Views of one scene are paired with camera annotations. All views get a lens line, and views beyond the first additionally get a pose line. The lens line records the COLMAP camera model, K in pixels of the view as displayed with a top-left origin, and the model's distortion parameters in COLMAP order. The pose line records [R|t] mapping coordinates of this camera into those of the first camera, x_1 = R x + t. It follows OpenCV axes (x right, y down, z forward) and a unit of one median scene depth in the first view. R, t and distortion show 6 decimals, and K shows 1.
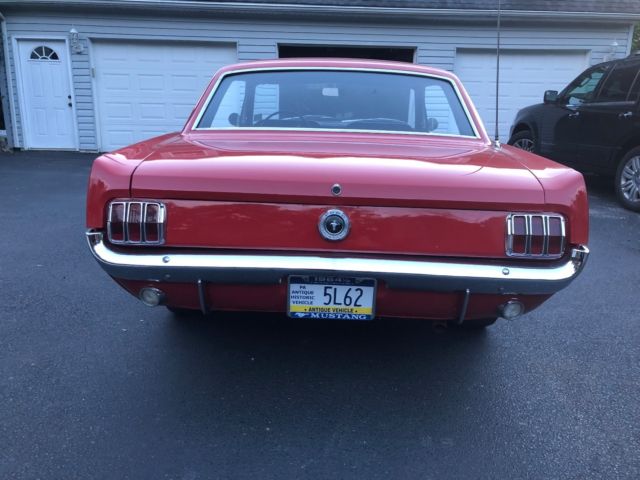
lens RADIAL K [[541.1, 0, 320.0], [0, 541.1, 240.0], [0, 0, 1]] dist [0.137073, -0.003955]
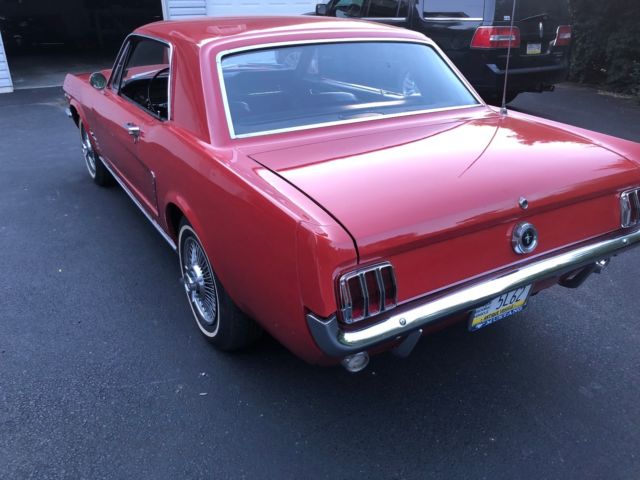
lens RADIAL K [[541.1, 0, 320.0], [0, 541.1, 240.0], [0, 0, 1]] dist [0.137073, -0.003955]
pose [[0.821421, -0.254641, 0.510318, -0.770089], [0.147777, 0.959261, 0.240790, -0.310857], [-0.550844, -0.122377, 0.825588, 0.330195]]
